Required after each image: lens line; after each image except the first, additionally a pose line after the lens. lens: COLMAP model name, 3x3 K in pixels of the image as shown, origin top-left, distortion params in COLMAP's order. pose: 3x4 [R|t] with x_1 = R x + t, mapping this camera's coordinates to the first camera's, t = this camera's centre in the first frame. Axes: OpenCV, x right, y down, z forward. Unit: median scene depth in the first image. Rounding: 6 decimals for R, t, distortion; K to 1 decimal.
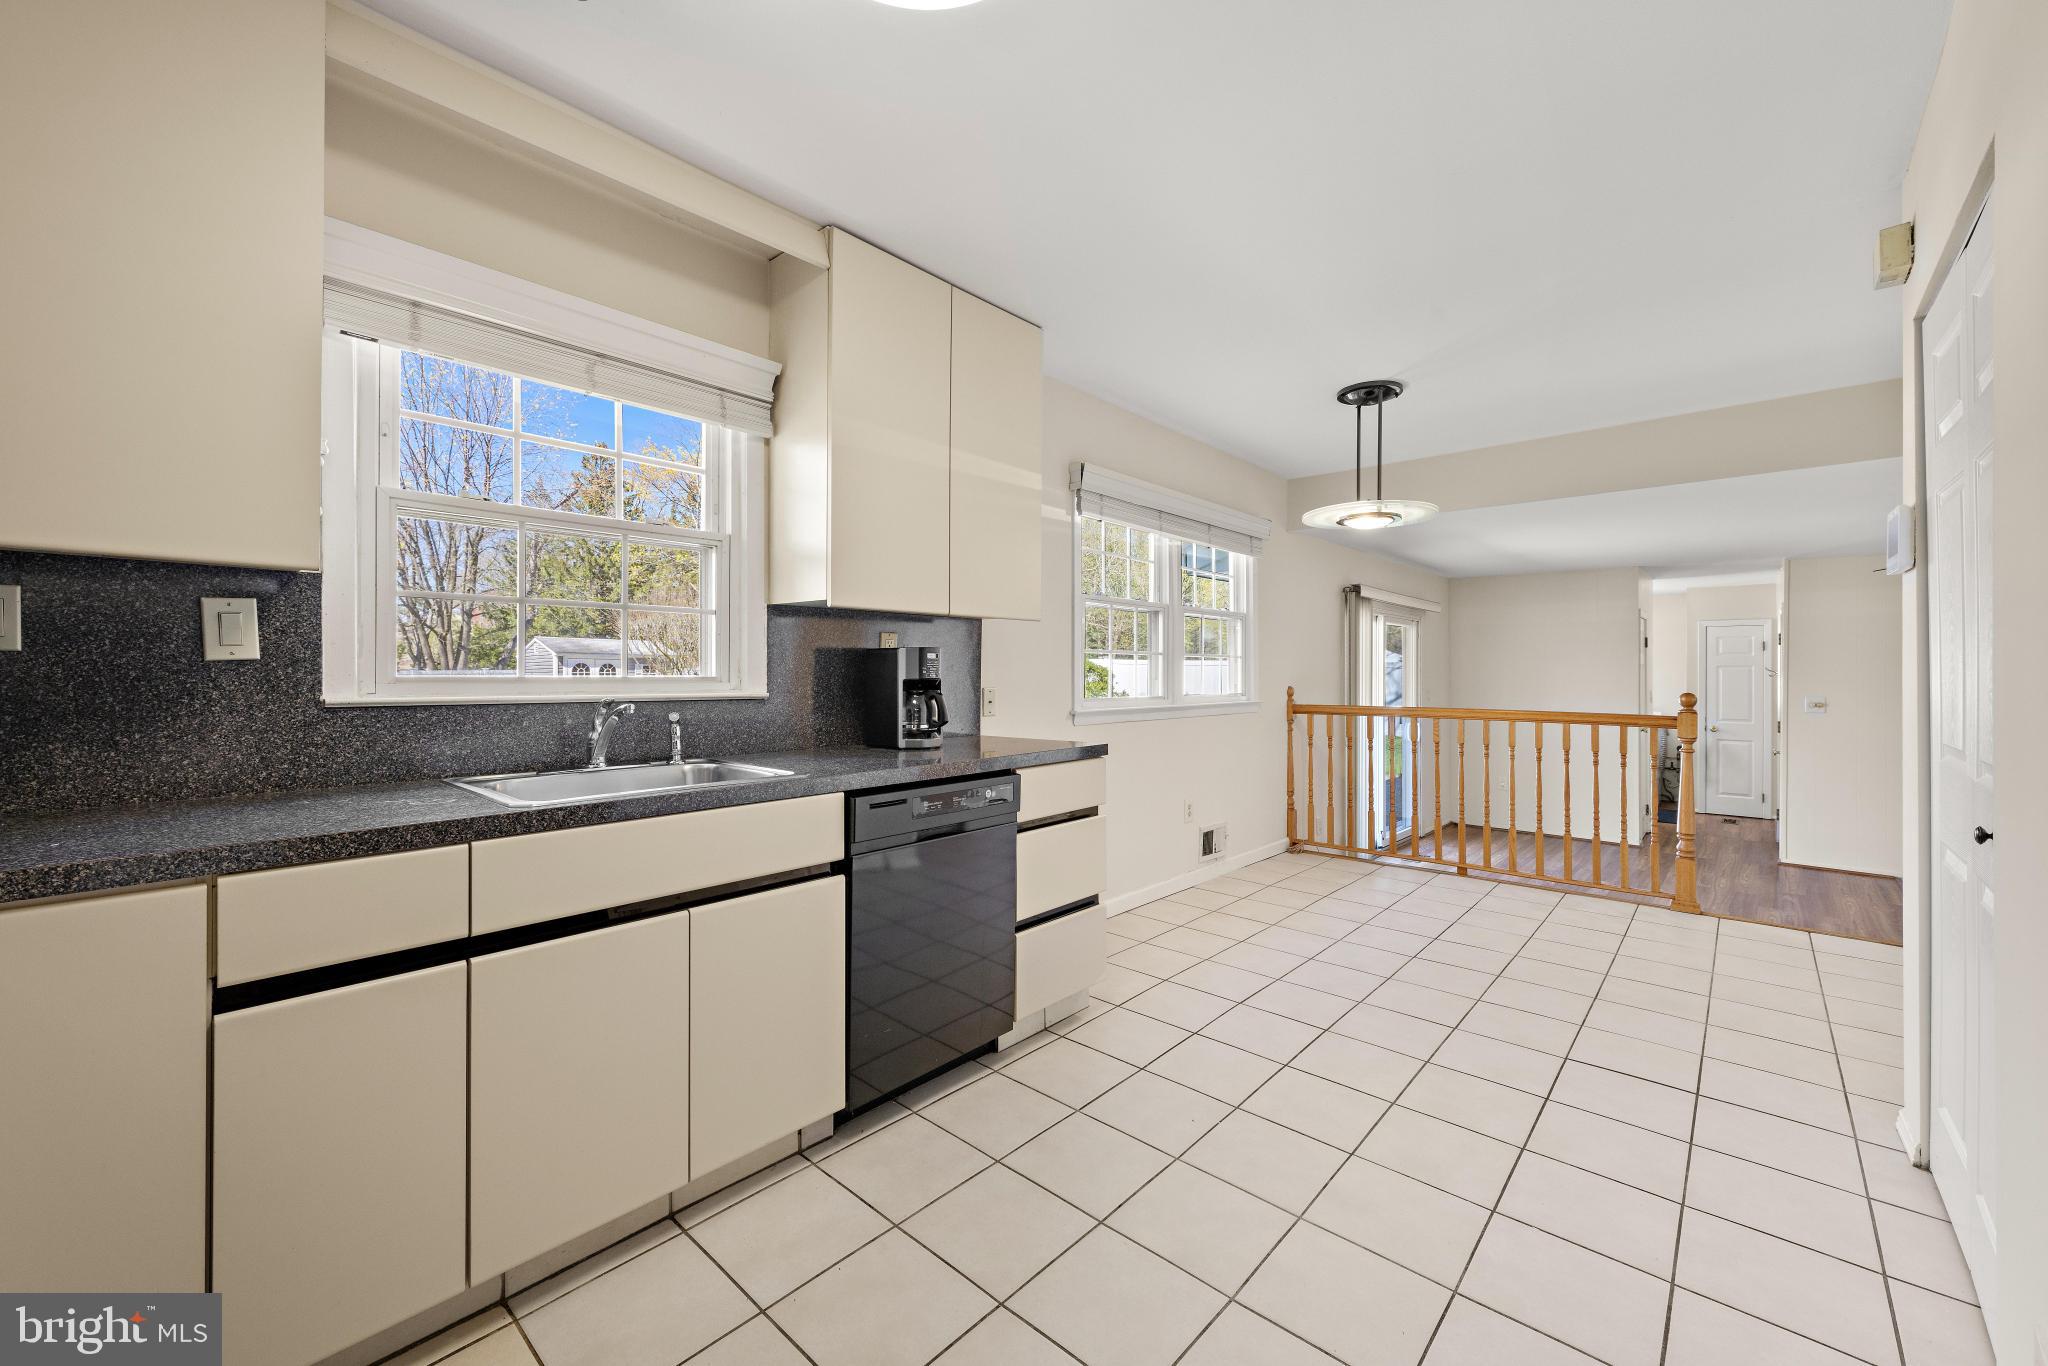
lens RADIAL K [[797.3, 0, 1035.5], [0, 797.3, 677.1], [0, 0, 1]] dist [0.004895, -0.000096]
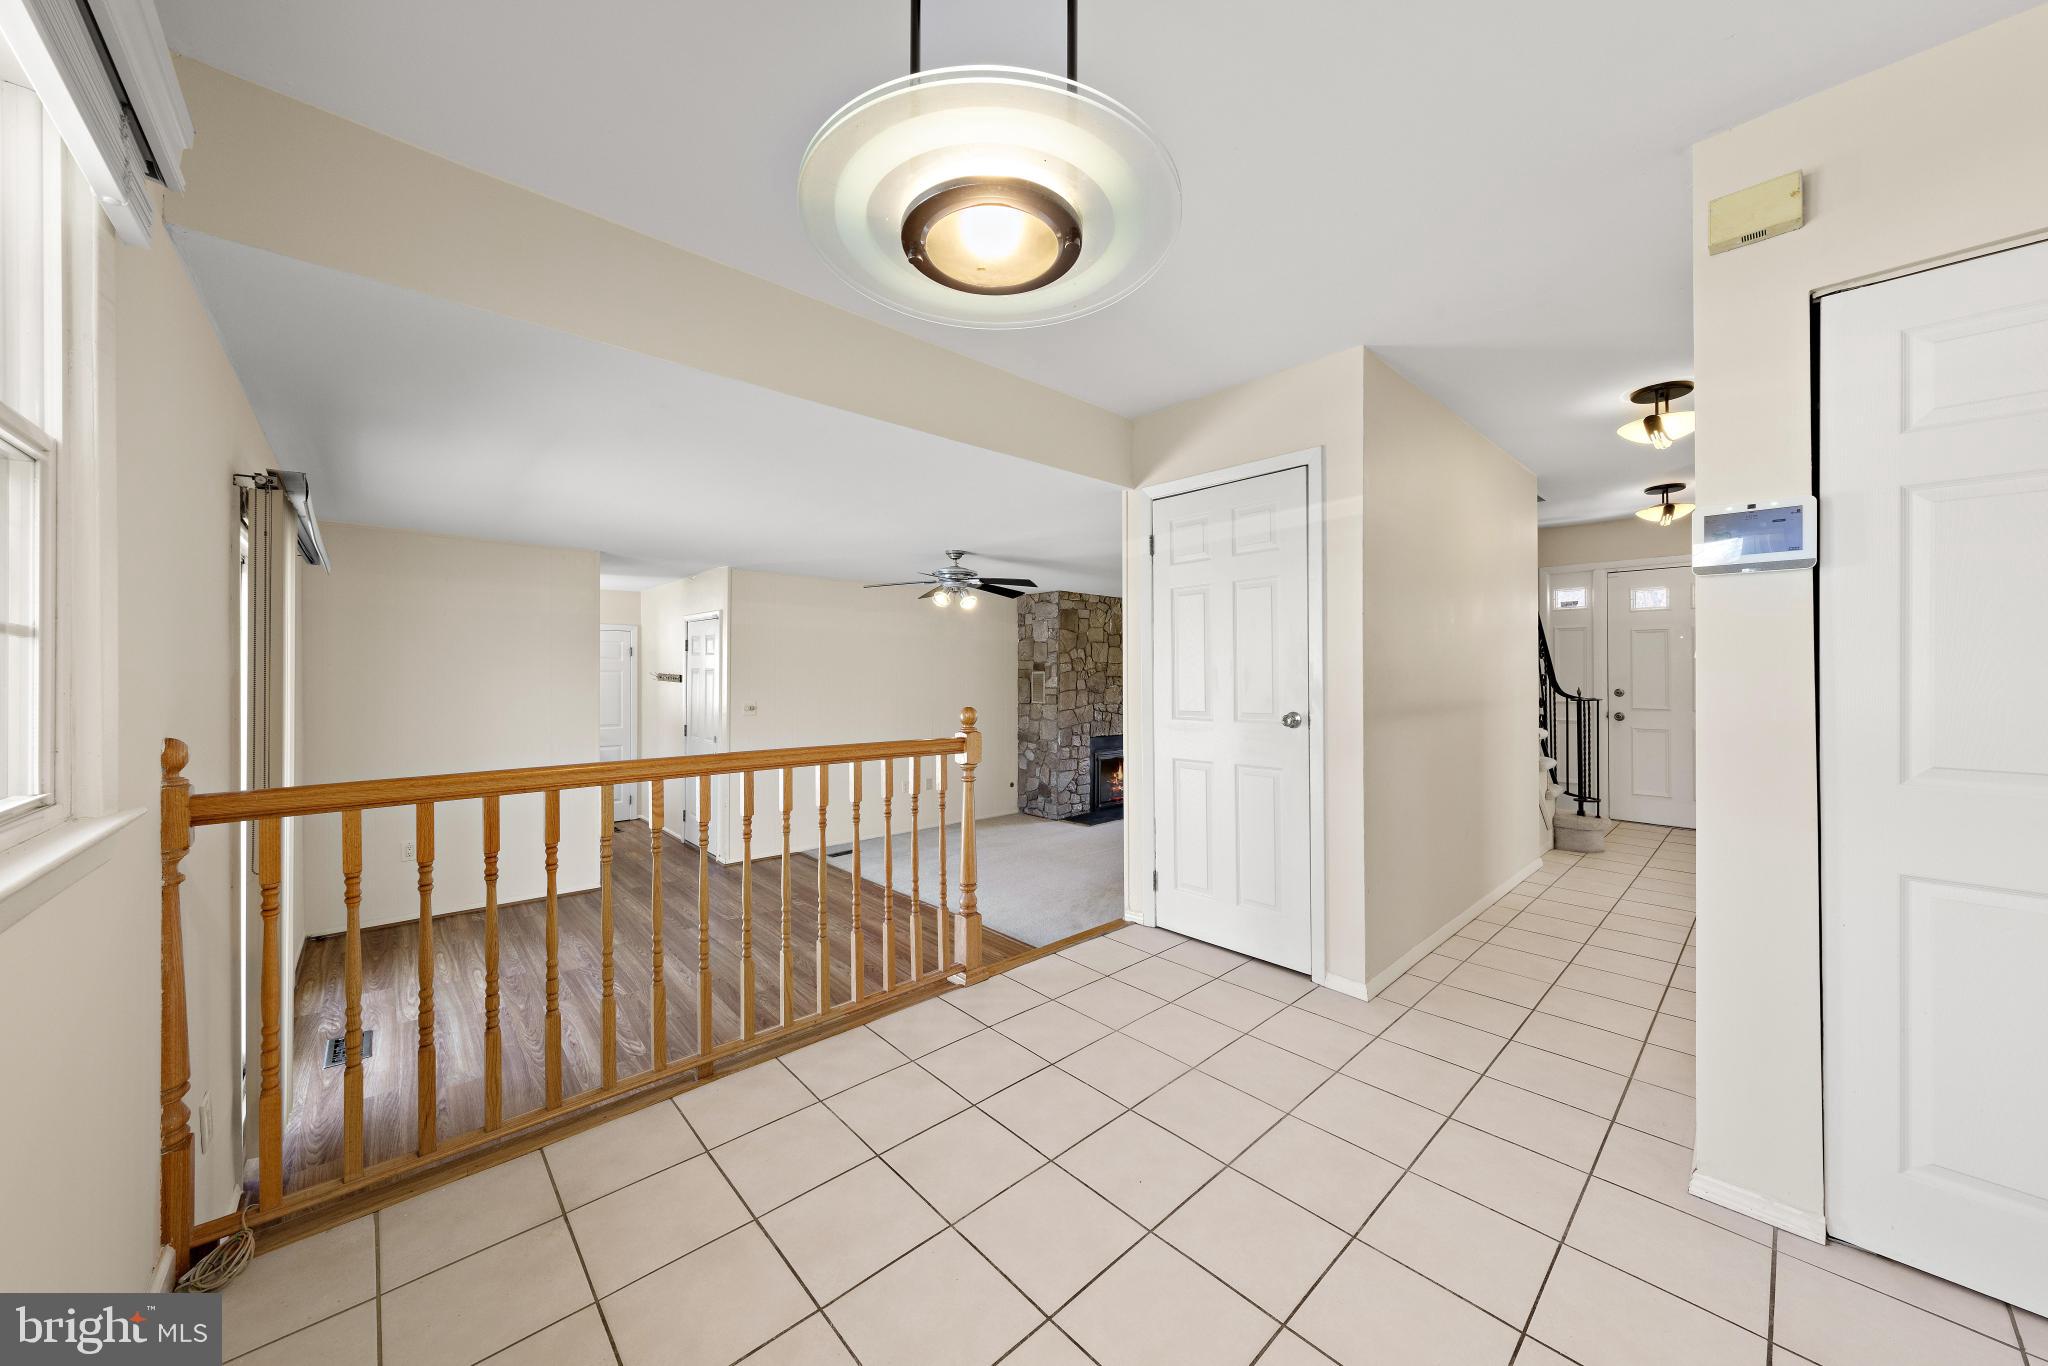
lens RADIAL K [[711.2, 0, 1028.5], [0, 711.2, 671.5], [0, 0, 1]] dist [0.001617, -0.000003]
pose [[0.094767, 0.002953, 0.995495, 0.095092], [0.008719, 0.999955, -0.003796, -0.011630], [-0.995461, 0.009040, 0.094737, 0.760769]]
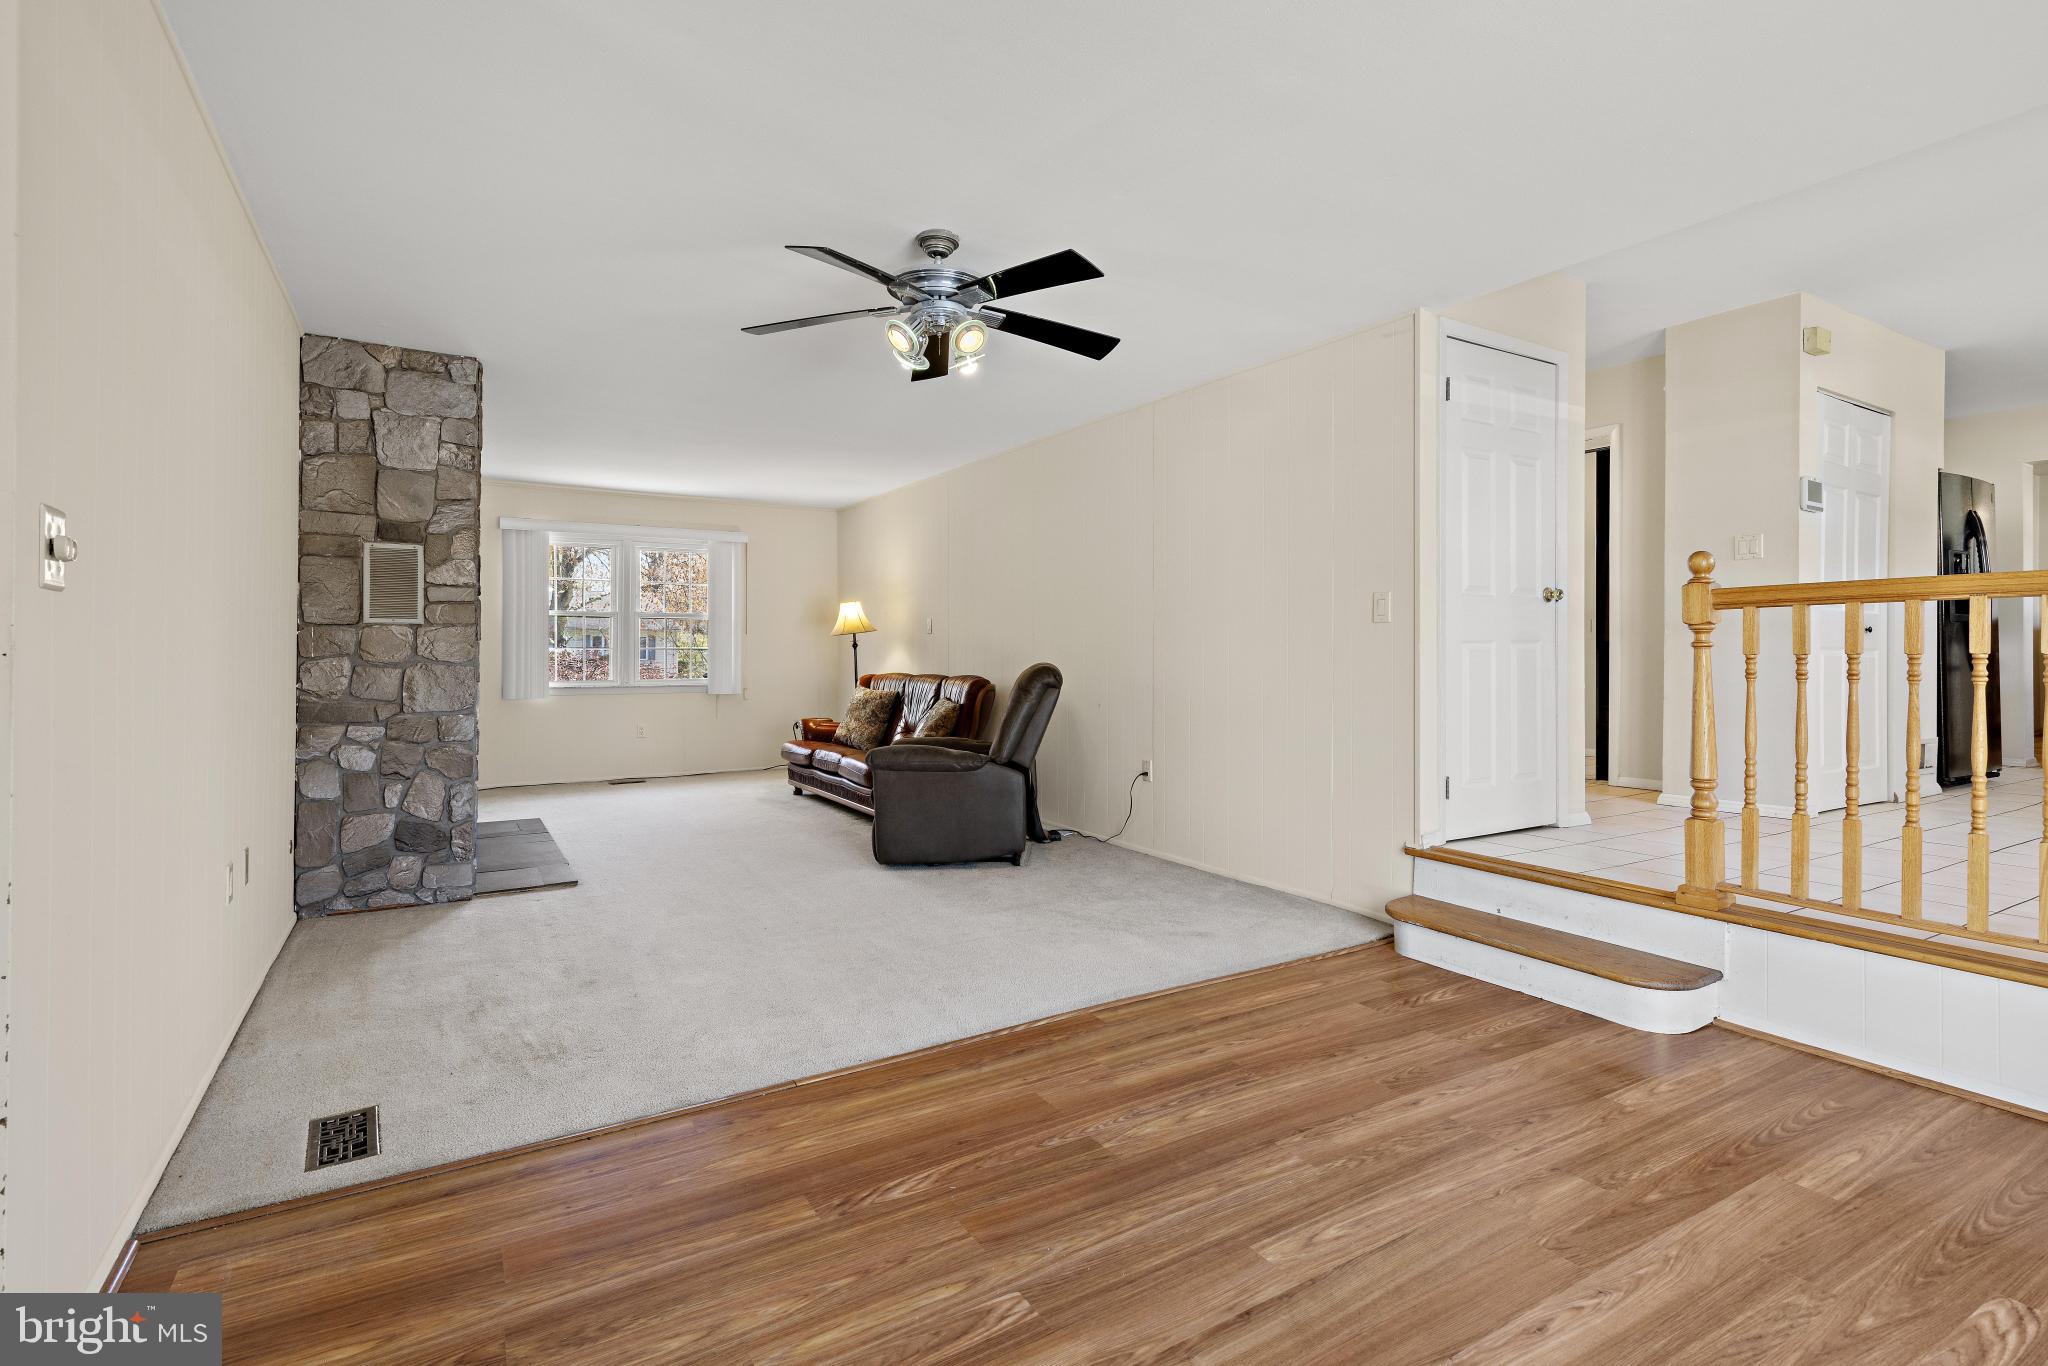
lens RADIAL K [[972.0, 0, 1034.4], [0, 972.0, 650.5], [0, 0, 1]] dist [0.009590, 0.000196]
pose [[-0.958987, -0.001763, 0.283446, 0.953493], [-0.000429, 0.999989, 0.004768, 0.080396], [-0.283451, 0.004450, -0.958976, 1.628223]]
